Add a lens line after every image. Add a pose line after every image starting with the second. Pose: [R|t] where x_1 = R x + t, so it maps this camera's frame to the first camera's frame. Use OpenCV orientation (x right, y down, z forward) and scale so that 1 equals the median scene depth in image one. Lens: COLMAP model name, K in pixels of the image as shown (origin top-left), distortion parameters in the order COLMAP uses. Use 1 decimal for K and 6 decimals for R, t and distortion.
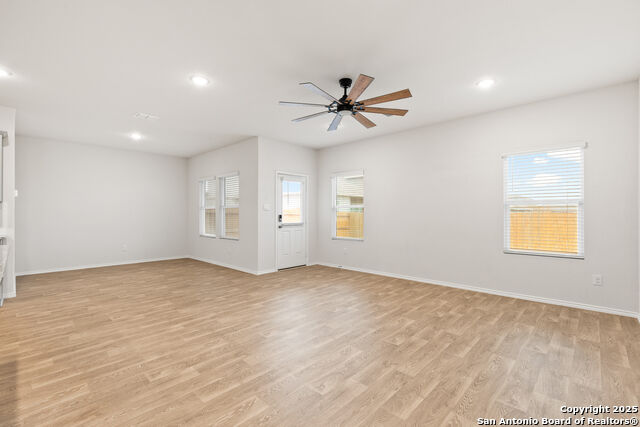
lens RADIAL K [[288.1, 0, 325.9], [0, 288.1, 205.6], [0, 0, 1]] dist [0.008072, 0.000293]
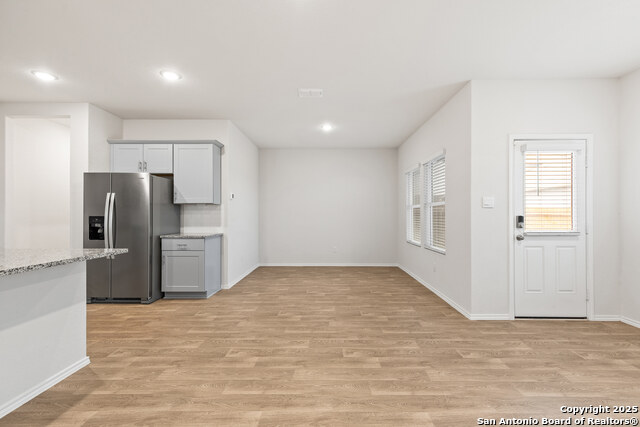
lens RADIAL K [[288.1, 0, 324.8], [0, 288.1, 212.5], [0, 0, 1]] dist [0.008072, 0.000293]
pose [[0.675647, -0.006482, -0.737197, -0.011836], [0.022968, 0.999661, 0.012260, 0.023215], [0.736868, -0.025216, 0.675567, 0.764852]]
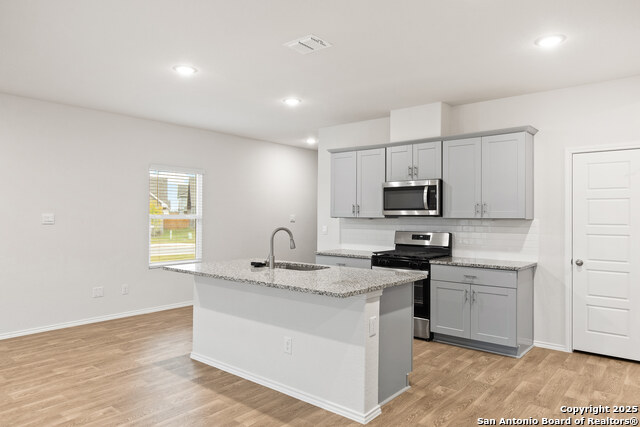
lens RADIAL K [[430.0, 0, 325.9], [0, 430.0, 211.9], [0, 0, 1]] dist [0.001414, 0.000972]
pose [[-0.998190, -0.005391, -0.059892, -0.883325], [-0.003032, 0.999219, -0.039407, -0.014558], [0.060058, -0.039154, -0.997427, 1.805242]]
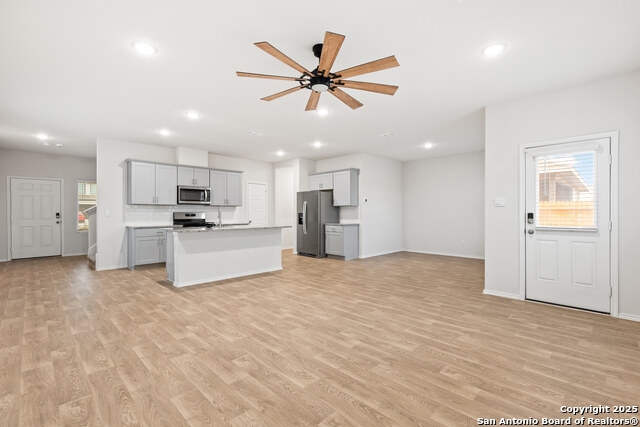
lens RADIAL K [[288.1, 0, 324.6], [0, 288.1, 213.7], [0, 0, 1]] dist [0.008072, 0.000293]
pose [[-0.026363, 0.004820, -0.999641, 1.004740], [0.032195, 0.999474, 0.003970, 0.035028], [0.999134, -0.032079, -0.026505, 1.181840]]
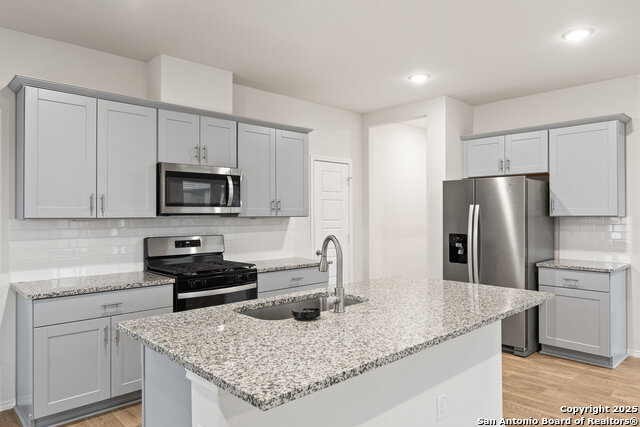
lens RADIAL K [[430.0, 0, 326.8], [0, 430.0, 214.7], [0, 0, 1]] dist [0.001414, 0.000972]
pose [[-0.051381, 0.001027, -0.998679, -0.077156], [0.034882, 0.999391, -0.000767, -0.054212], [0.998070, -0.034876, -0.051385, 0.492083]]
